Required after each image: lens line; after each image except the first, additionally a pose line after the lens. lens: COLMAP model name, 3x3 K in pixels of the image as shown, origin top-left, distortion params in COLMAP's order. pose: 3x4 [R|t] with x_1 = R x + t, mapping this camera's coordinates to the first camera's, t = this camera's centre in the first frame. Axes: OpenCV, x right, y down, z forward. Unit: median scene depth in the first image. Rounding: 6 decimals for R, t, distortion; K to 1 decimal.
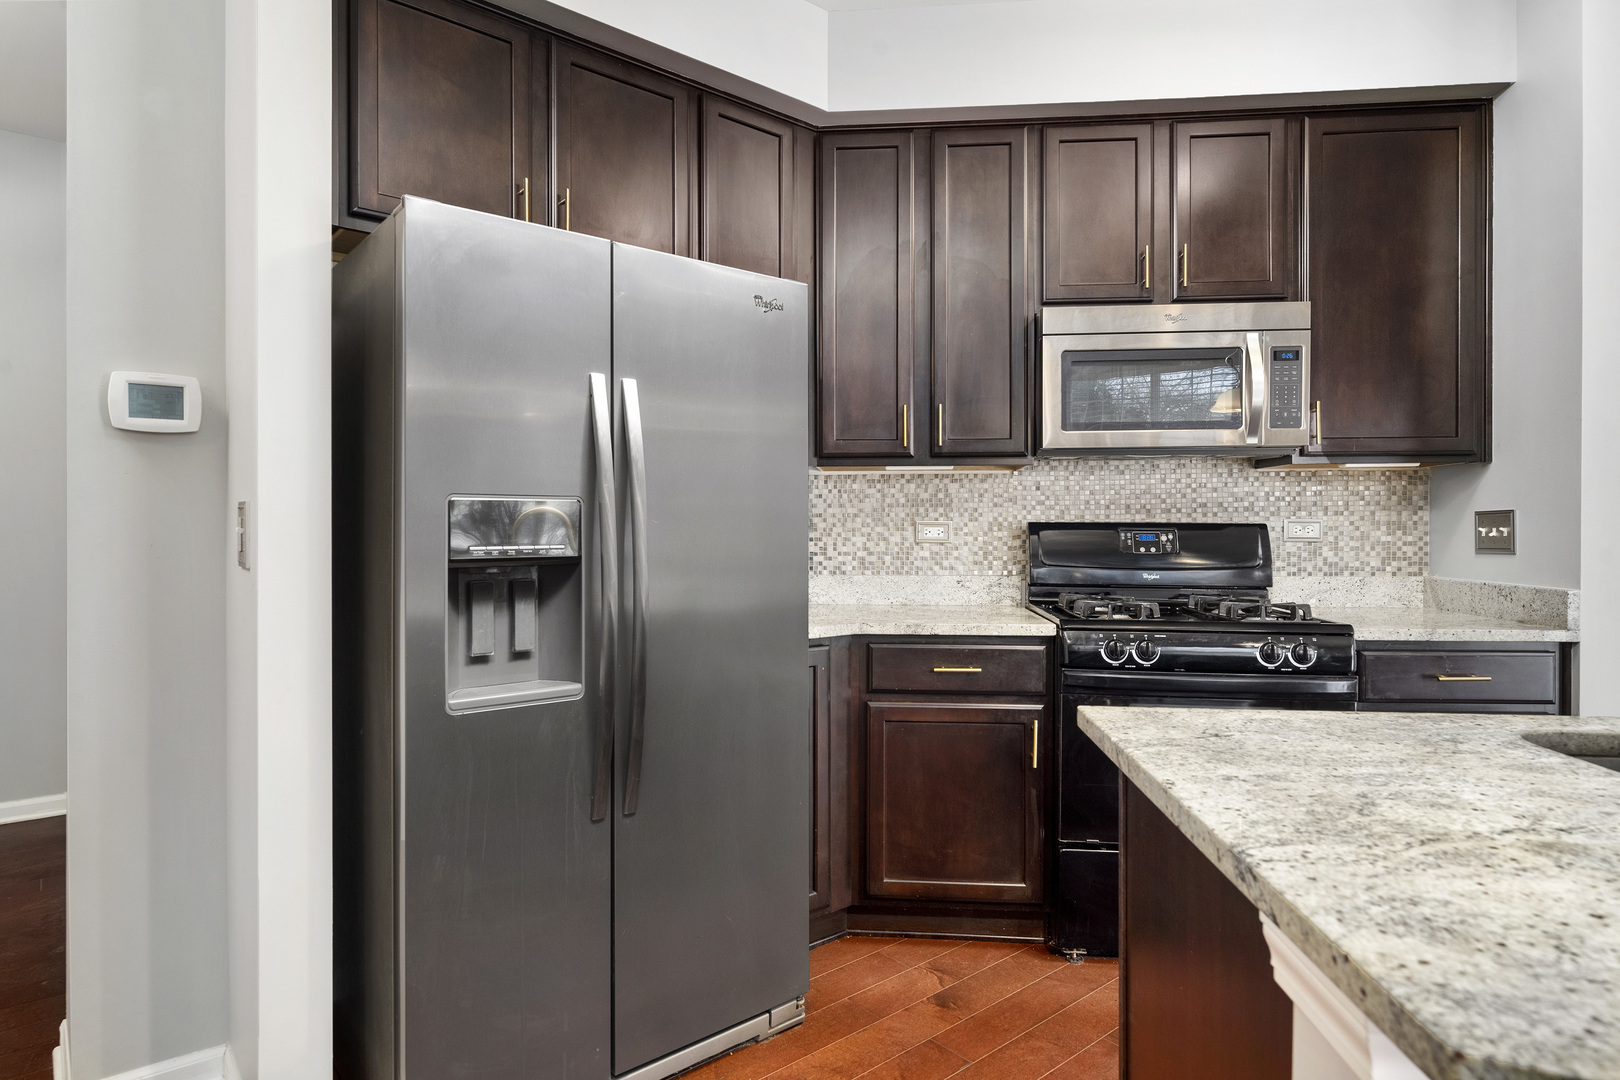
lens RADIAL K [[895.9, 0, 810.4], [0, 895.9, 526.1], [0, 0, 1]] dist [0.001097, 0.000740]
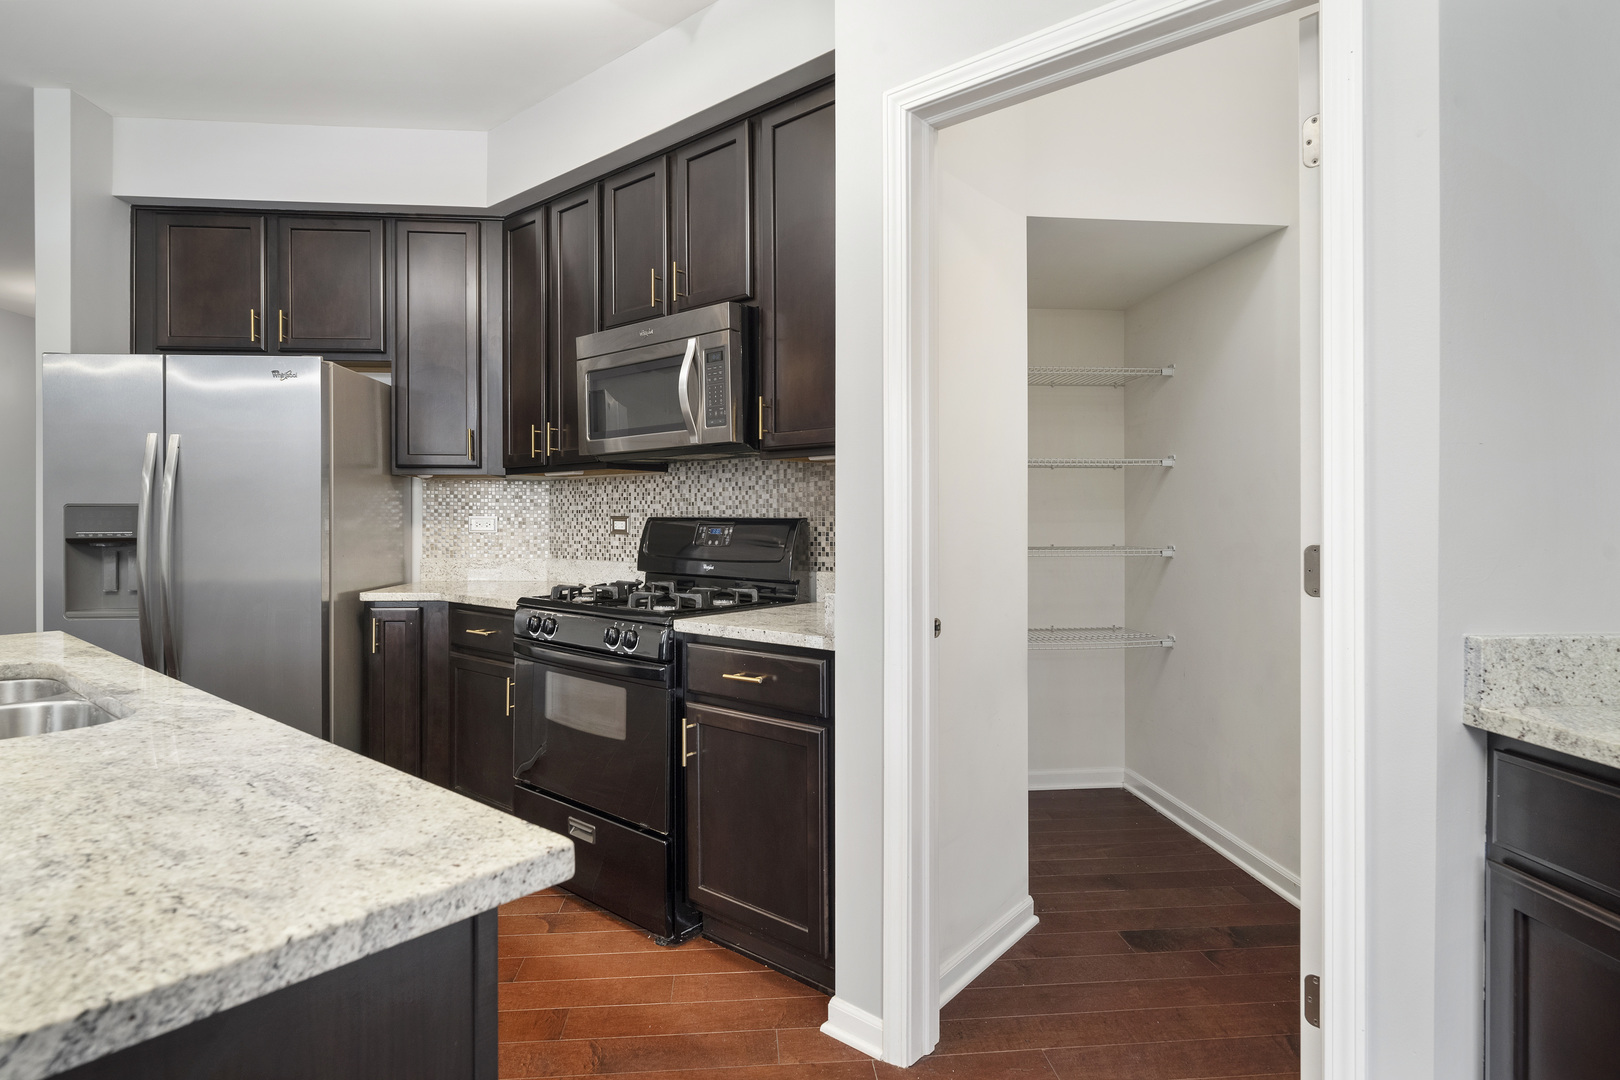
lens RADIAL K [[854.6, 0, 810.0], [0, 854.6, 540.0], [0, 0, 1]] dist [-0.034309, -0.000076]
pose [[0.823207, 0.015815, -0.567521, 1.159615], [-0.002330, 0.999698, 0.024478, -0.002793], [0.567736, -0.018828, 0.822995, 0.242270]]
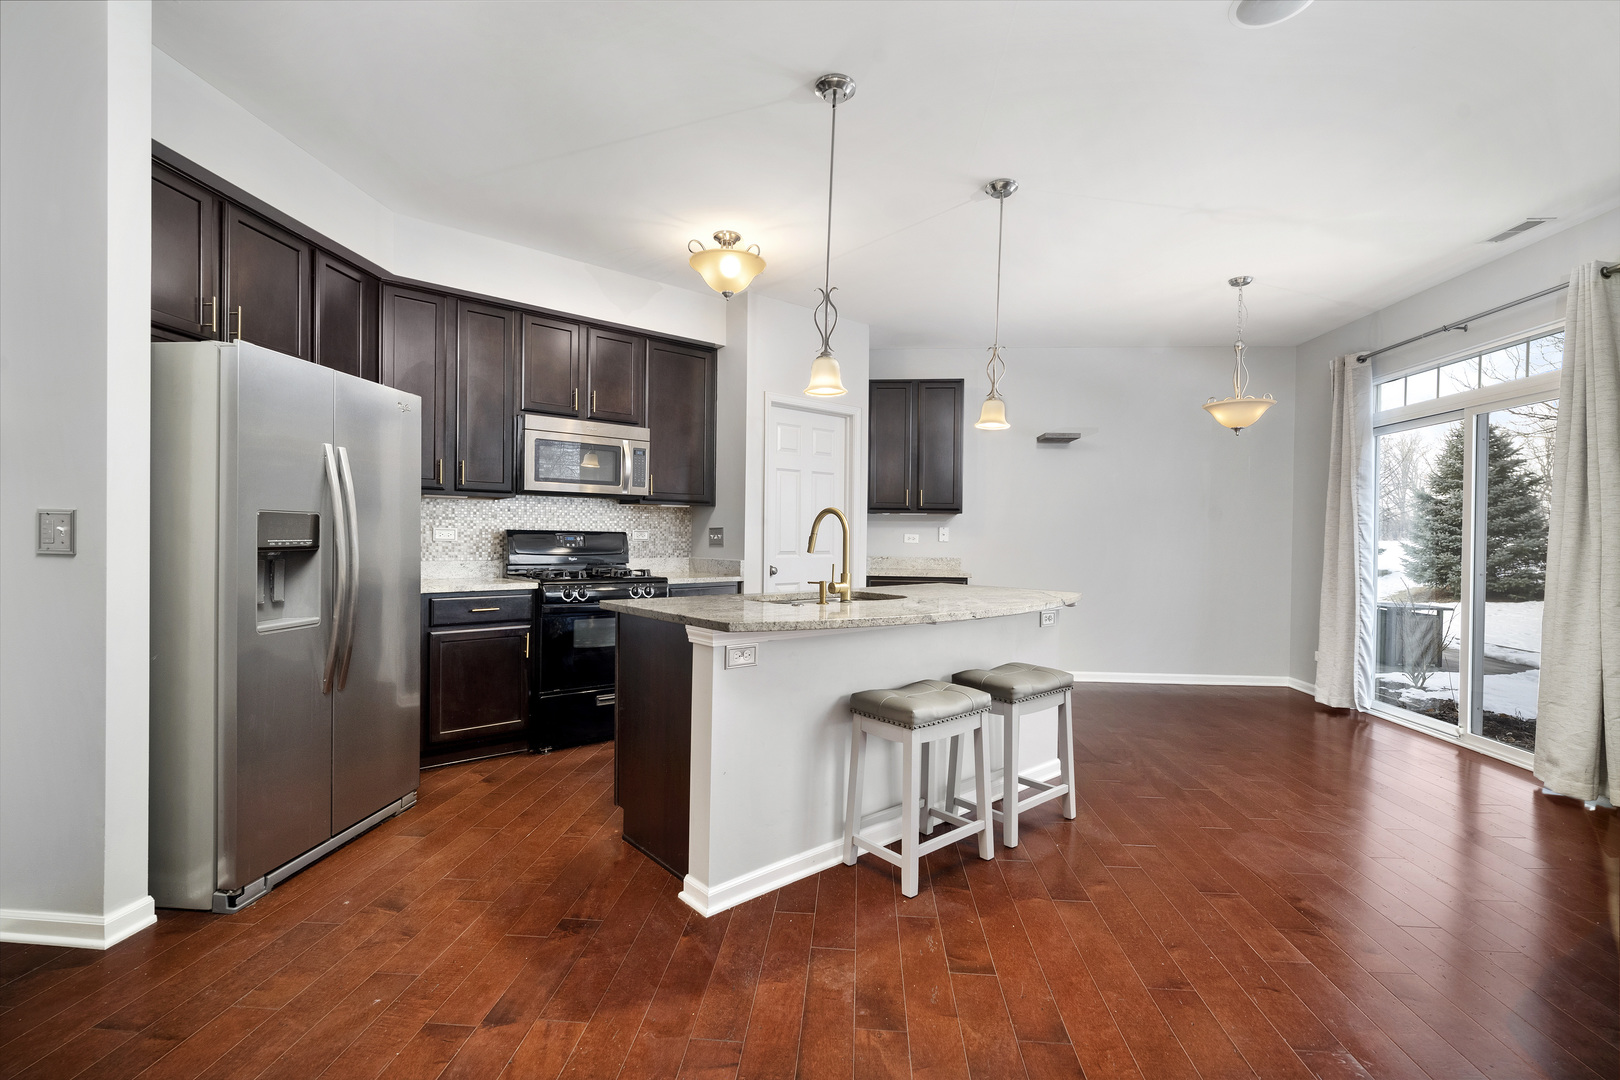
lens RADIAL K [[712.3, 0, 809.0], [0, 712.3, 561.6], [0, 0, 1]] dist [-0.000745, -0.000194]
pose [[0.697303, -0.016883, 0.716577, -0.392248], [-0.012328, 0.999292, 0.035541, 0.001865], [-0.716670, -0.033617, 0.696602, -0.458047]]
